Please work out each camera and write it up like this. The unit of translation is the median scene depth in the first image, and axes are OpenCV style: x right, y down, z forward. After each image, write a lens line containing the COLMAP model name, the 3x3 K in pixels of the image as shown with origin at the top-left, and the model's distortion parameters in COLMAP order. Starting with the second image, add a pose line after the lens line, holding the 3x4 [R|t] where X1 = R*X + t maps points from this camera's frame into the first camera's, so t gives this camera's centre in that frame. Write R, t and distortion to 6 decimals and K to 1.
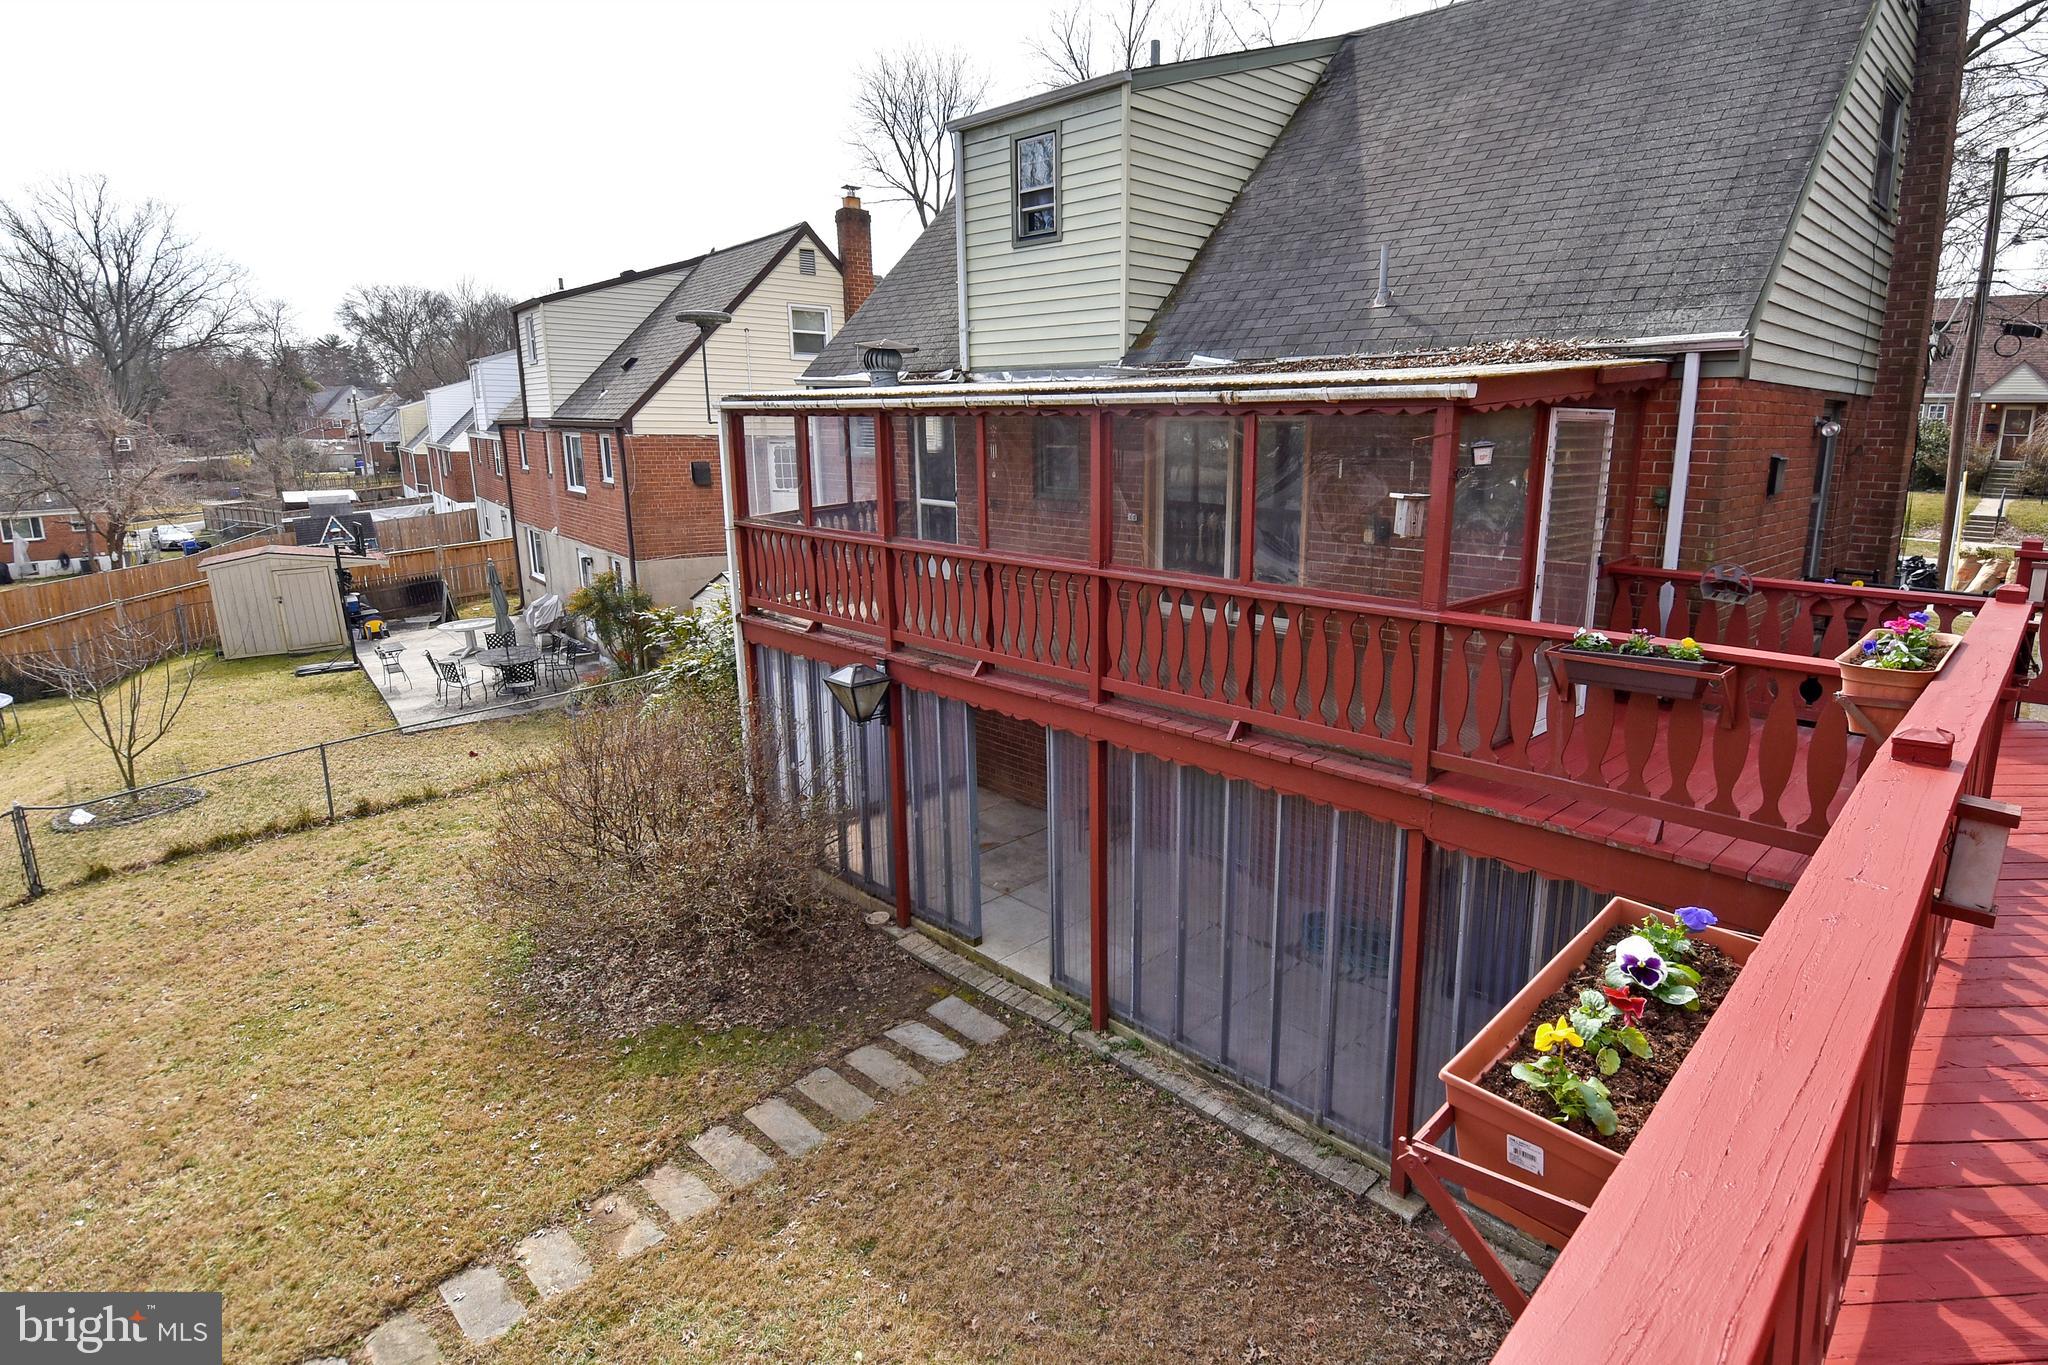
lens RADIAL K [[1096.7, 0, 1073.4], [0, 1096.7, 681.3], [0, 0, 1]] dist [0.051884, -0.059524]
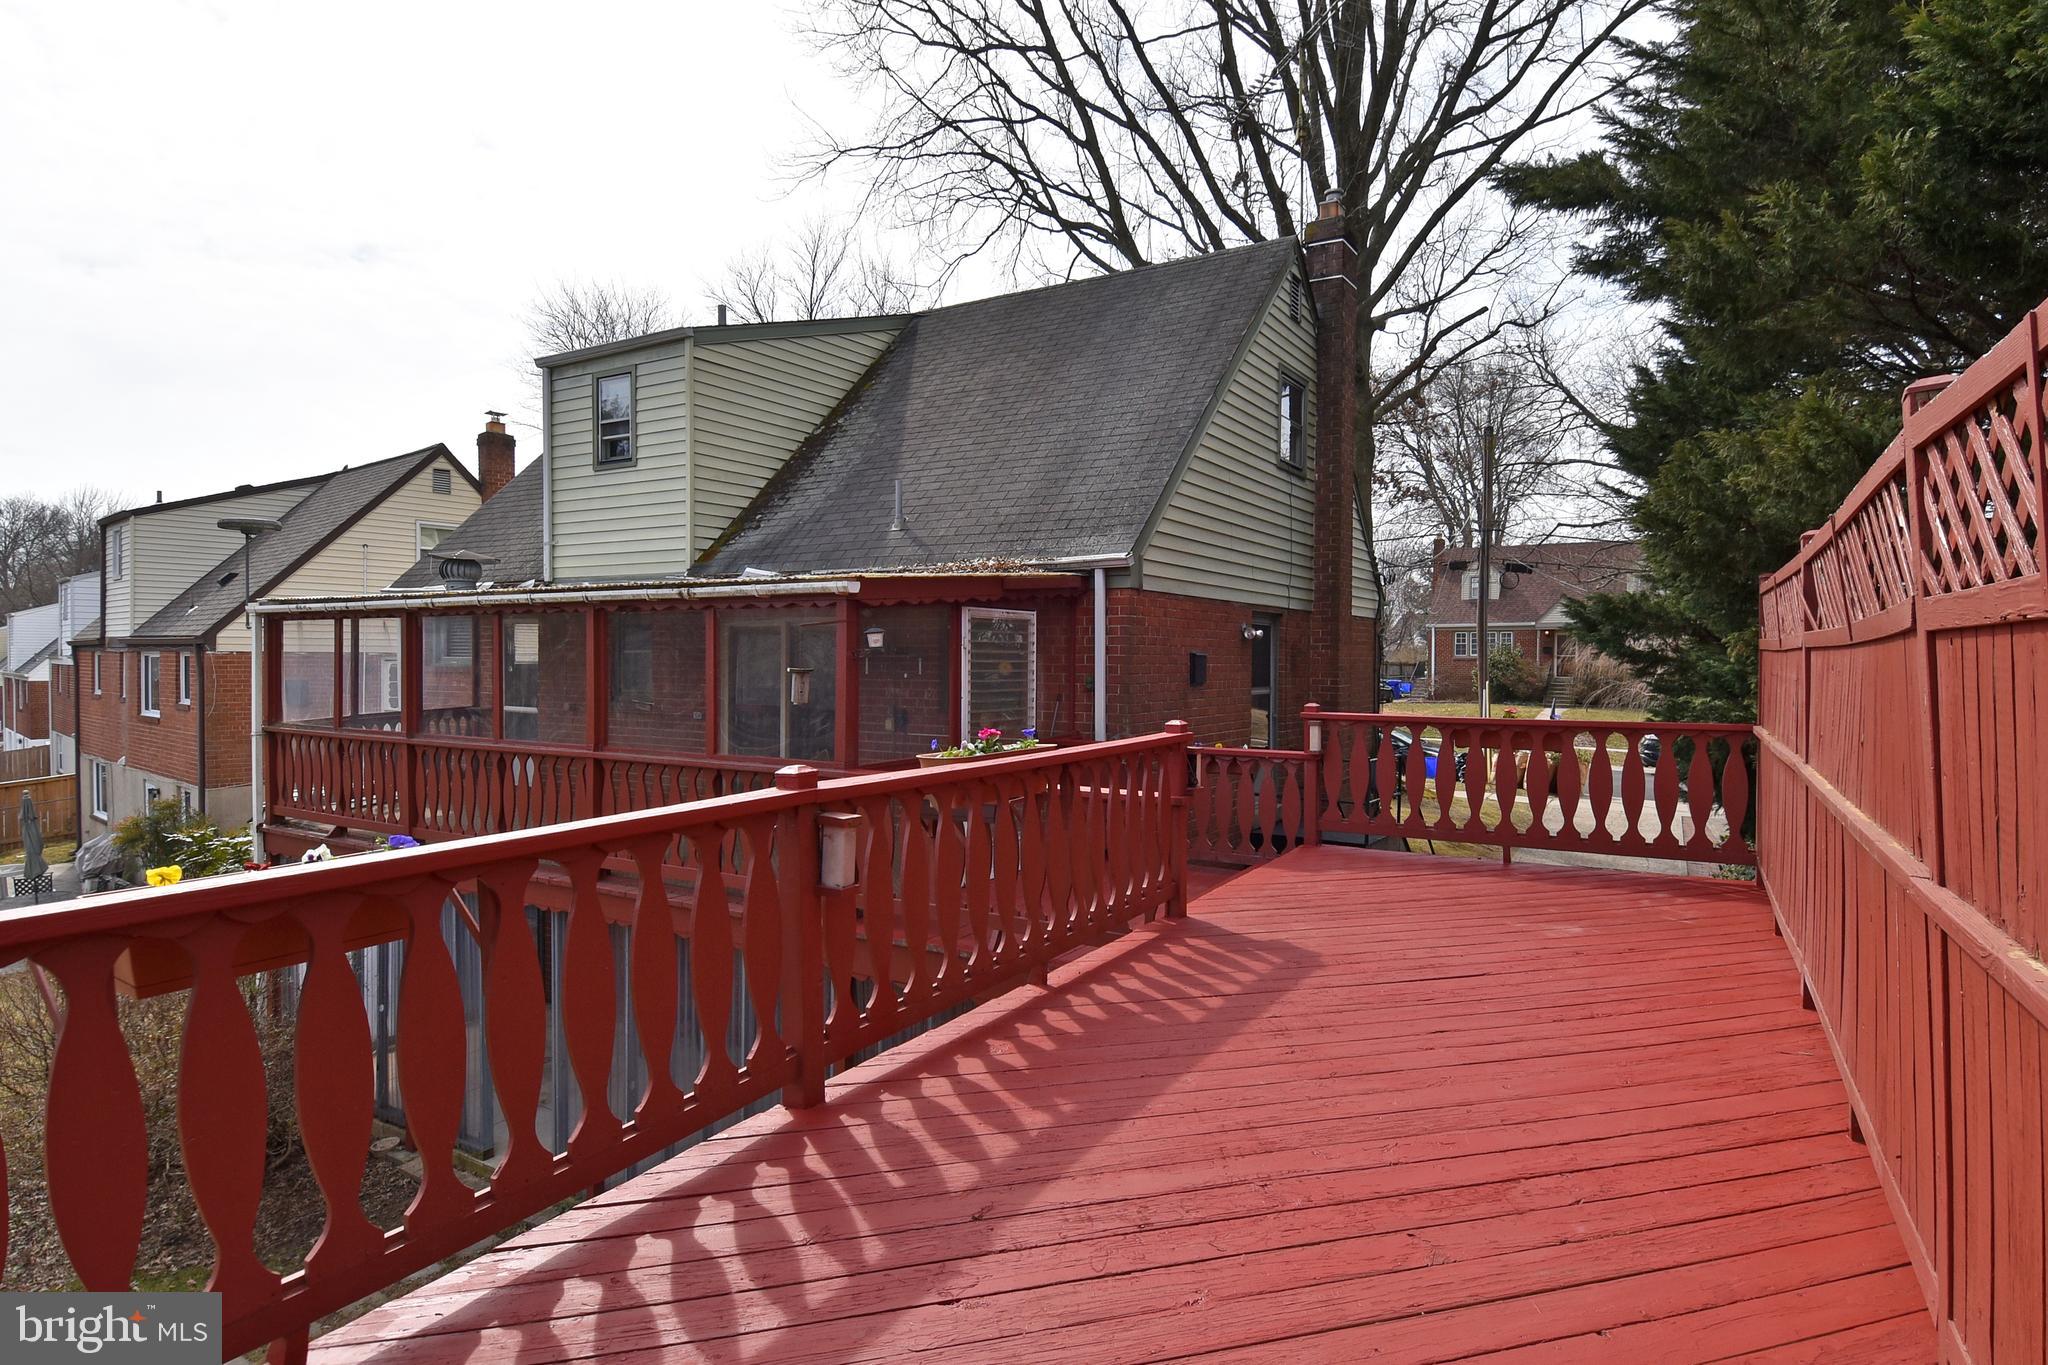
lens RADIAL K [[1111.4, 0, 1068.6], [0, 1111.4, 675.7], [0, 0, 1]] dist [0.044698, -0.054673]
pose [[0.970221, -0.004559, 0.242179, 0.139213], [0.054371, 0.978408, -0.199403, 0.044621], [-0.236041, 0.206632, 0.949520, -0.100932]]
